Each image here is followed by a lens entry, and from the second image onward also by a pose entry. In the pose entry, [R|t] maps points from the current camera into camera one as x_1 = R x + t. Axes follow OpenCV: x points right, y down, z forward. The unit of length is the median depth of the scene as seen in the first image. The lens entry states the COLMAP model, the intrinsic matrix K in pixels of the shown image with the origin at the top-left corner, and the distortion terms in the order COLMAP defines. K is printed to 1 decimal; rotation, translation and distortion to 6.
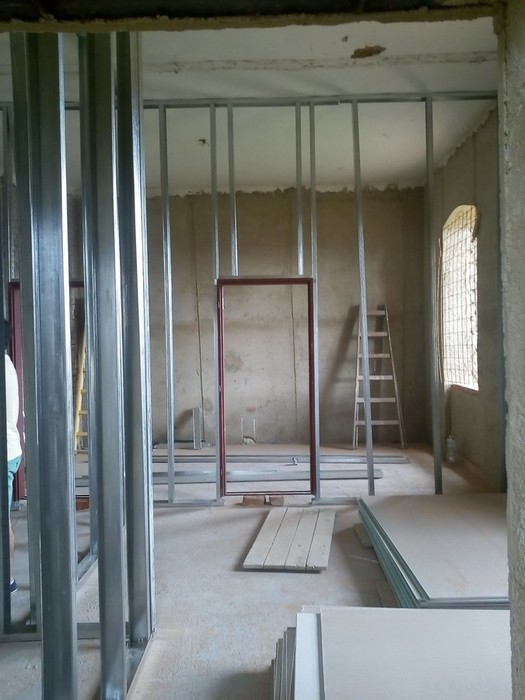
lens RADIAL K [[613.9, 0, 266.9], [0, 613.9, 342.8], [0, 0, 1]] dist [0.051486, -0.071276]
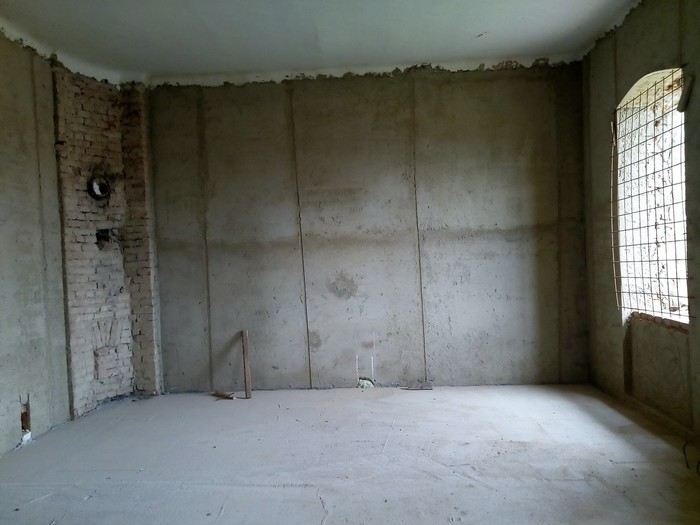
lens RADIAL K [[613.9, 0, 348.7], [0, 613.9, 267.9], [0, 0, 1]] dist [0.051486, -0.071276]
pose [[0.999226, -0.017225, -0.035377, -0.020965], [0.017782, 0.999722, 0.015491, -0.005039], [0.035100, -0.016108, 0.999254, 0.193509]]
